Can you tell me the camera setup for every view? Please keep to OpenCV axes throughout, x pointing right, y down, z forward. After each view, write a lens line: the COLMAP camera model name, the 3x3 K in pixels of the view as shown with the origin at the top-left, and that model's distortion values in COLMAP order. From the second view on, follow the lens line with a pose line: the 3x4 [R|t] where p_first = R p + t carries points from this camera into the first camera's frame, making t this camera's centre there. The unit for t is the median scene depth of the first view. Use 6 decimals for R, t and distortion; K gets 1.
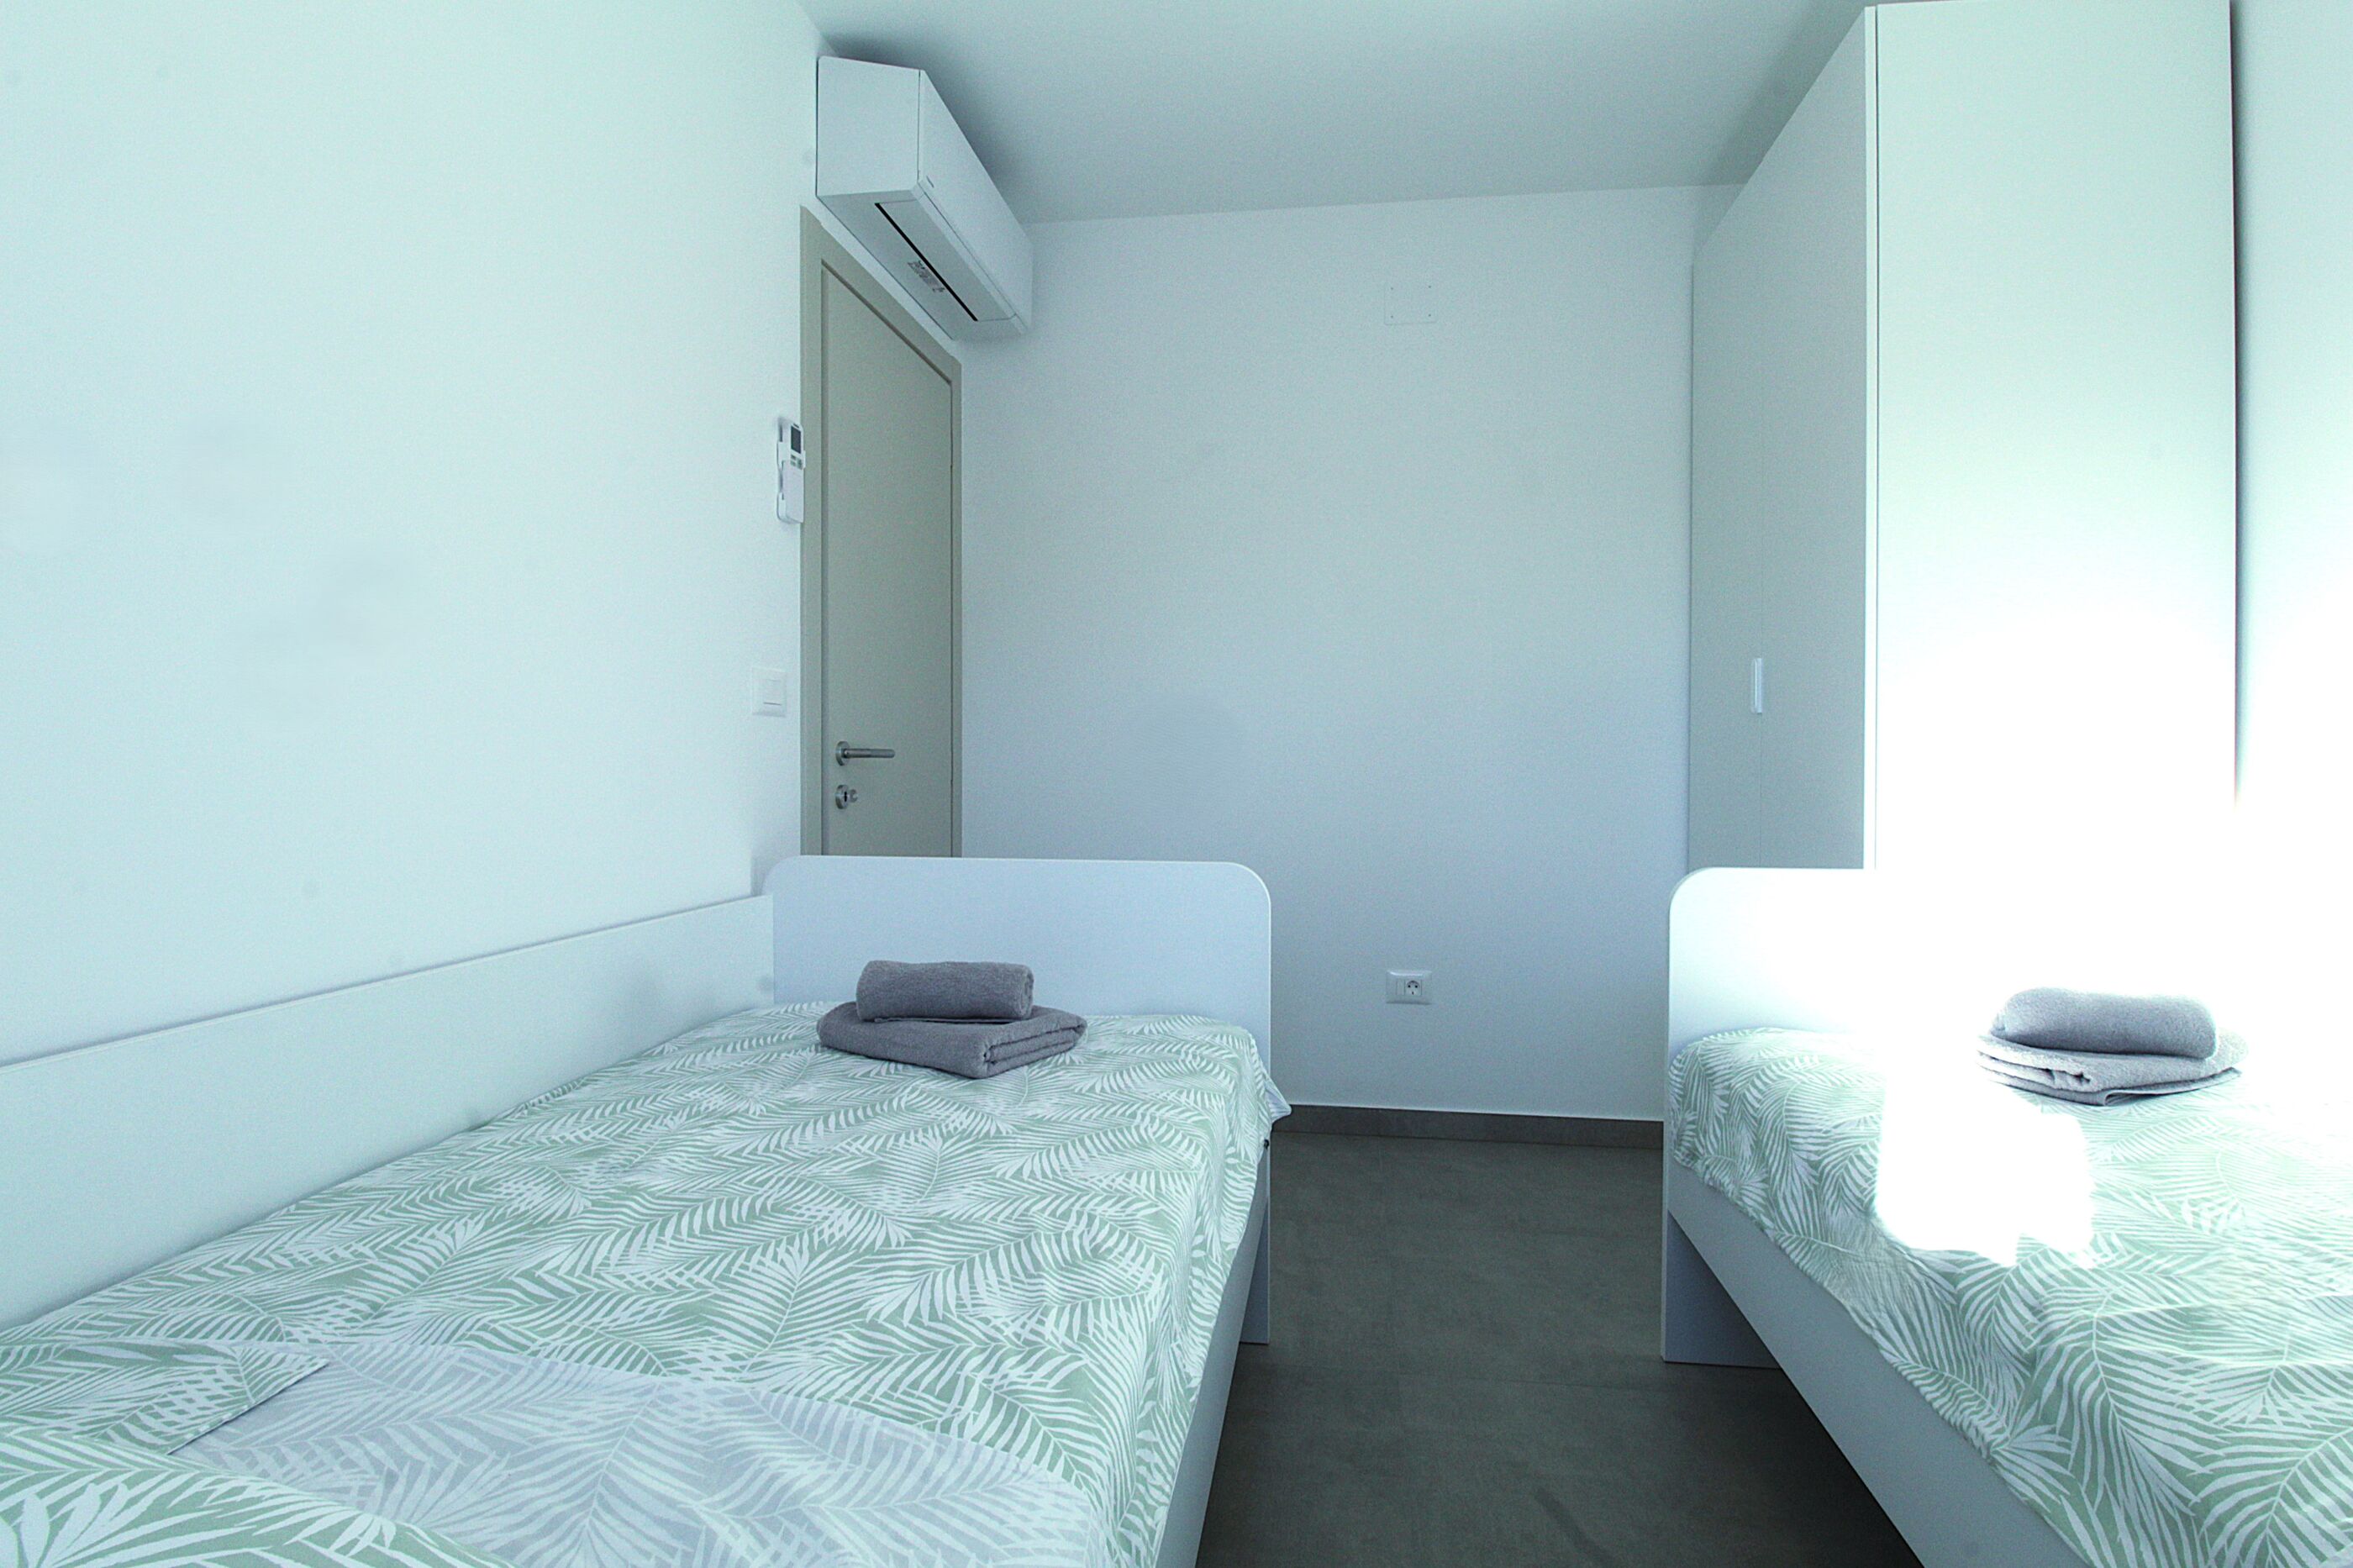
lens RADIAL K [[1095.0, 0, 1201.3], [0, 1095.0, 776.0], [0, 0, 1]] dist [0.002177, -0.013409]
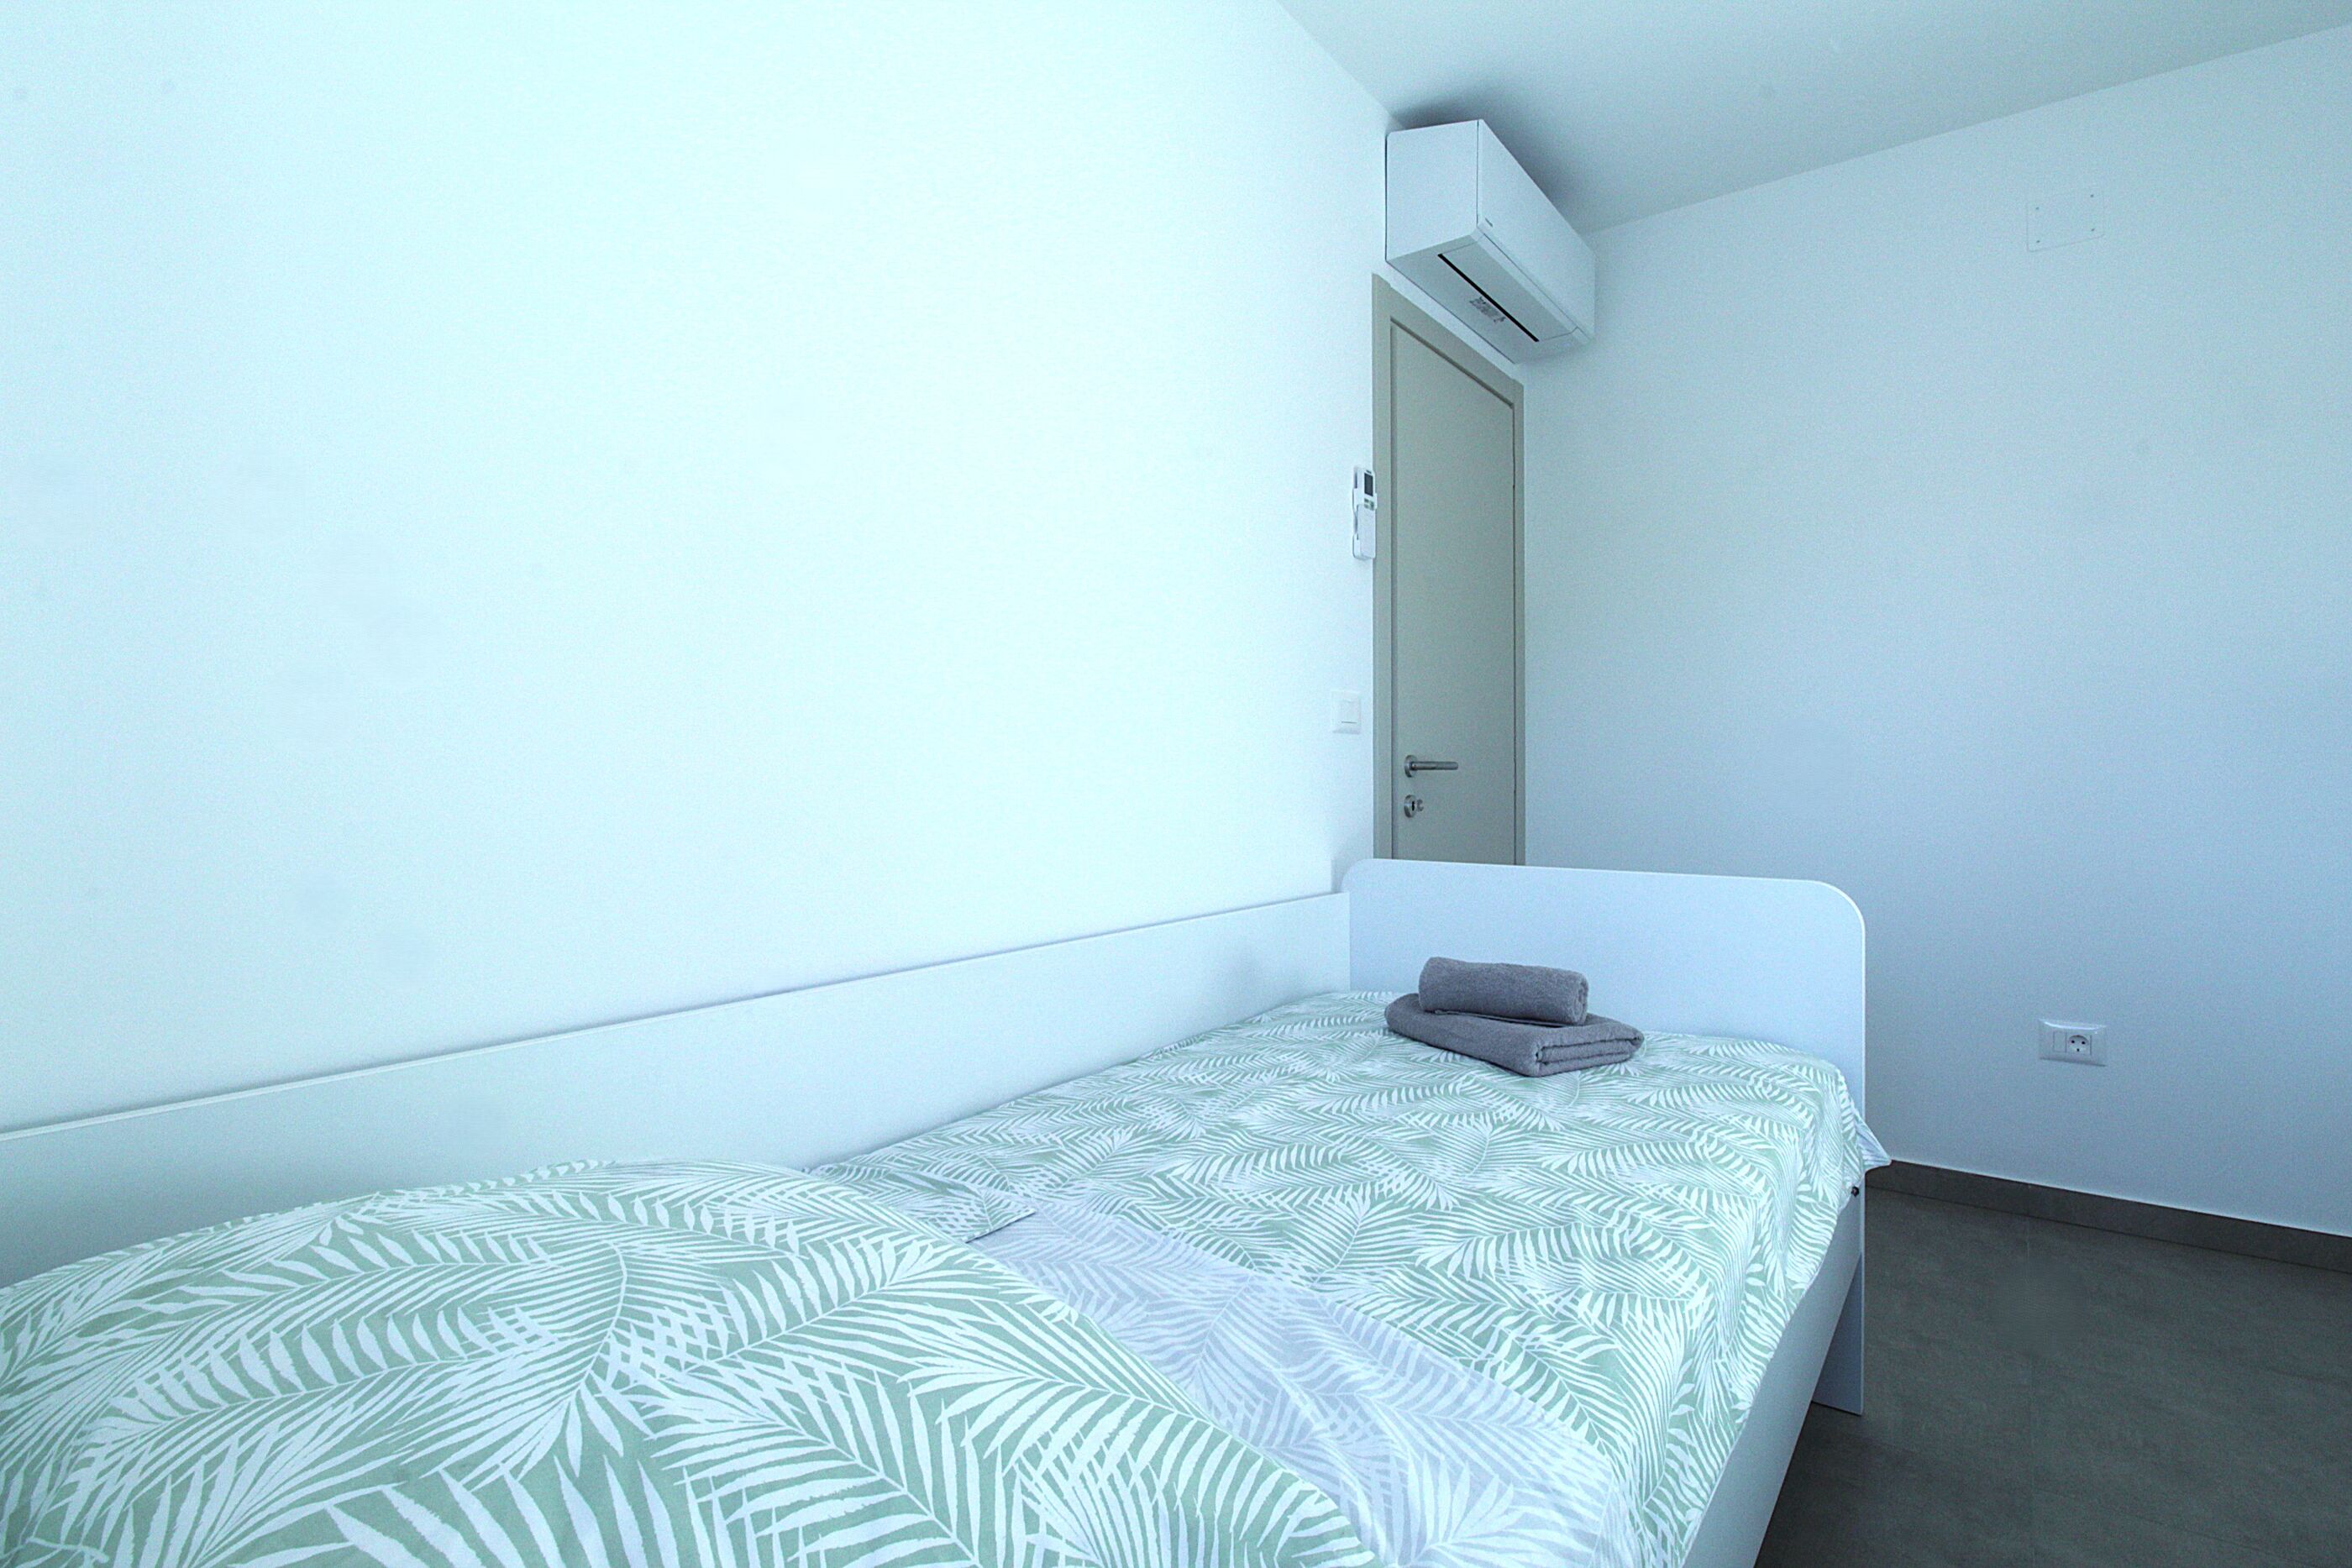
lens RADIAL K [[1094.4, 0, 1200.8], [0, 1094.4, 776.0], [0, 0, 1]] dist [0.002177, -0.013409]
pose [[0.869101, -0.005061, -0.494609, 0.054321], [-0.000021, 0.999947, -0.010269, 0.000428], [0.494635, 0.008935, 0.869055, -0.087150]]
